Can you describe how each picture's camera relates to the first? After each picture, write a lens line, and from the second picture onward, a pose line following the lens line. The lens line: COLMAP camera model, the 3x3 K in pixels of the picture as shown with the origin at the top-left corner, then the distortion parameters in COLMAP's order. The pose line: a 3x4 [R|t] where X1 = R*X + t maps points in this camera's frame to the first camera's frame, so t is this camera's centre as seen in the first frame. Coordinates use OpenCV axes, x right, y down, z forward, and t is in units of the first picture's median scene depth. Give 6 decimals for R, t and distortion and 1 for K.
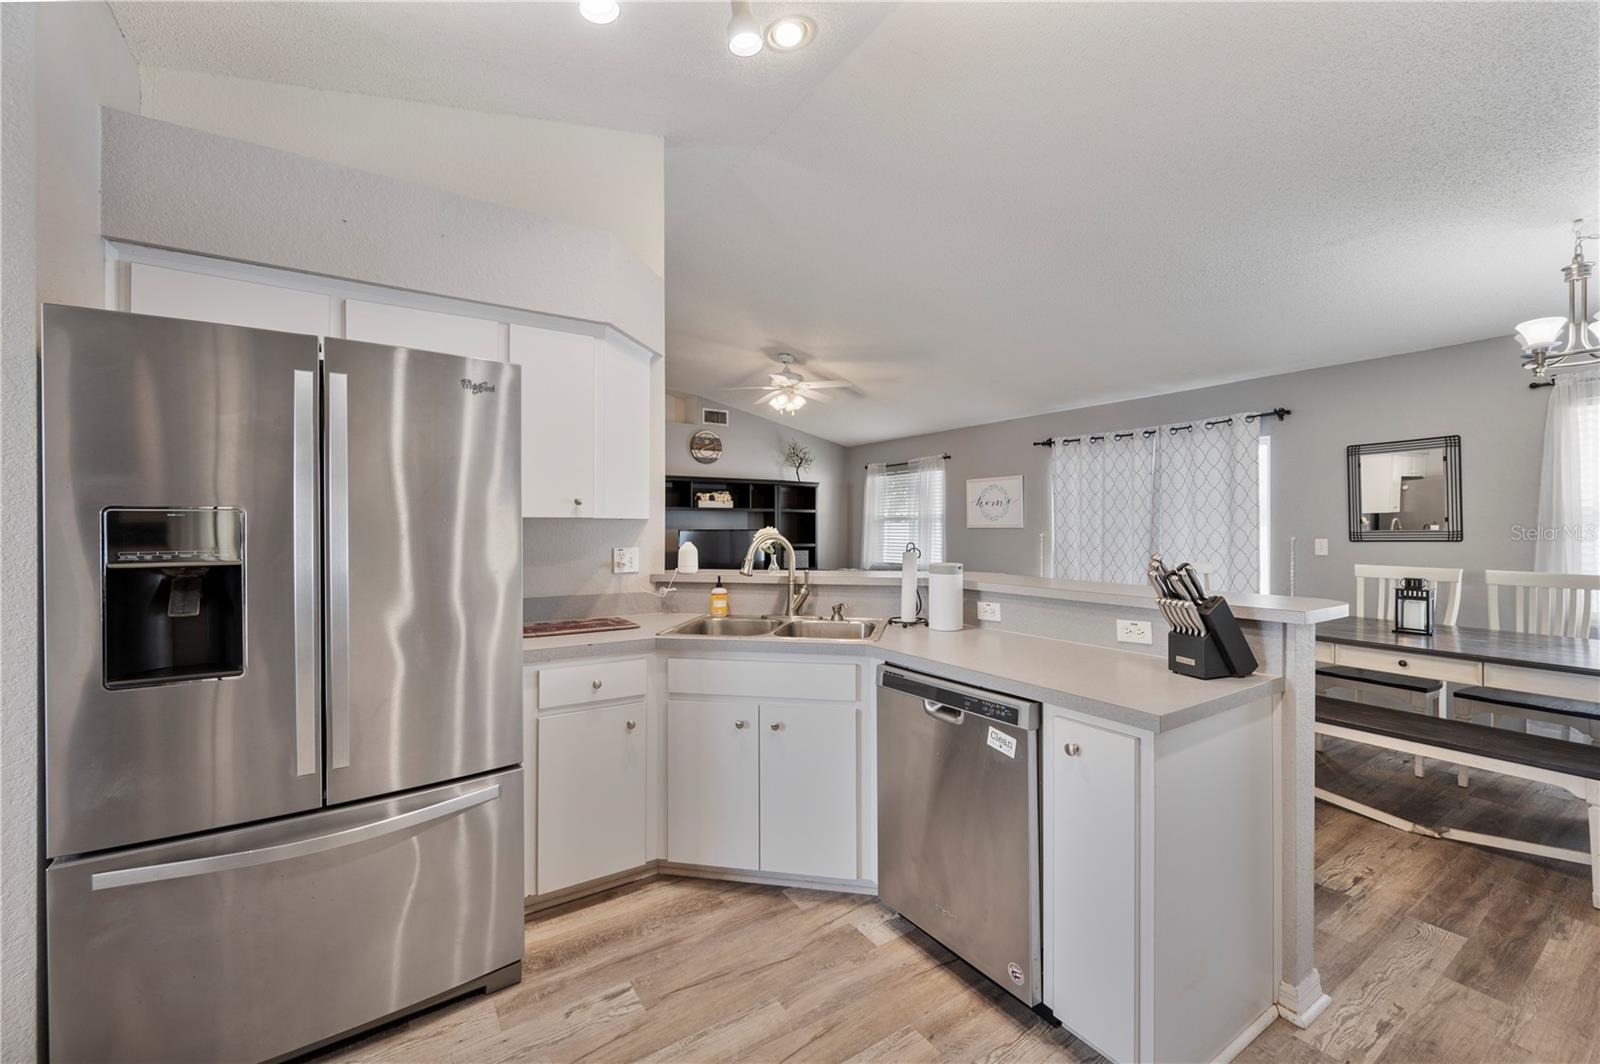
lens RADIAL K [[632.3, 0, 801.0], [0, 632.3, 529.1], [0, 0, 1]] dist [-0.002622, -0.000224]
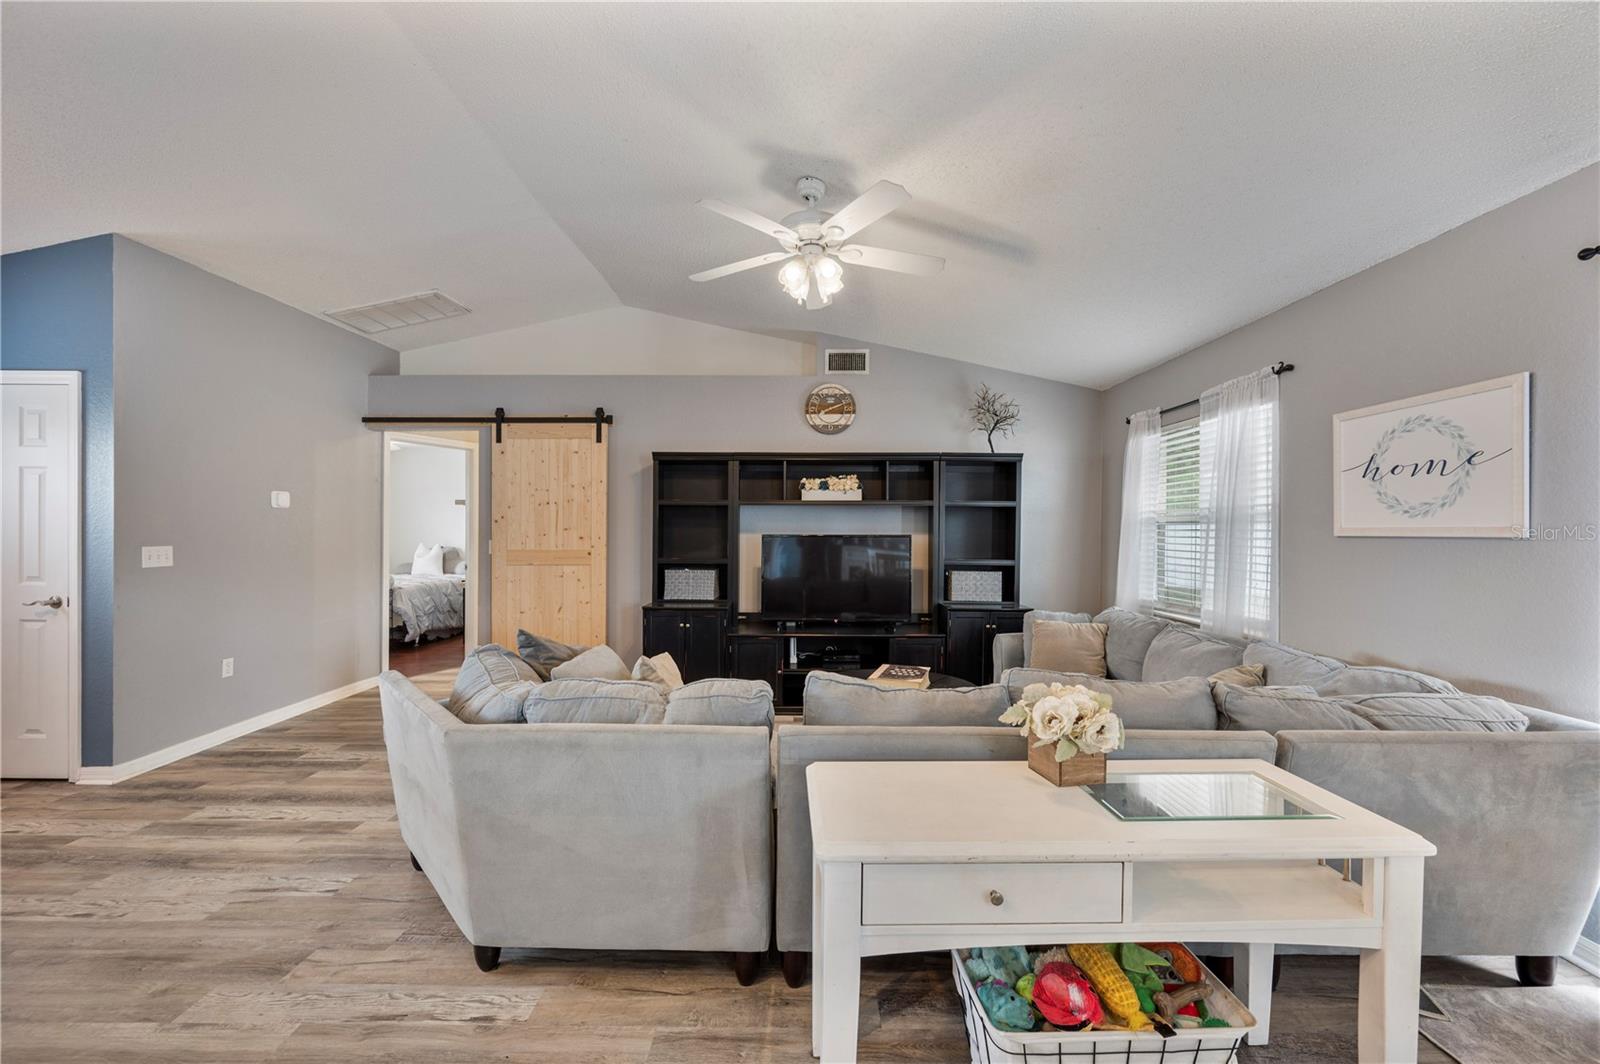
lens RADIAL K [[632.3, 0, 793.1], [0, 632.3, 528.8], [0, 0, 1]] dist [-0.002622, -0.000224]
pose [[0.840601, -0.000501, -0.541654, 0.171535], [-0.001571, 0.999993, -0.003363, -0.003254], [0.541652, 0.003678, 0.840595, 0.429737]]
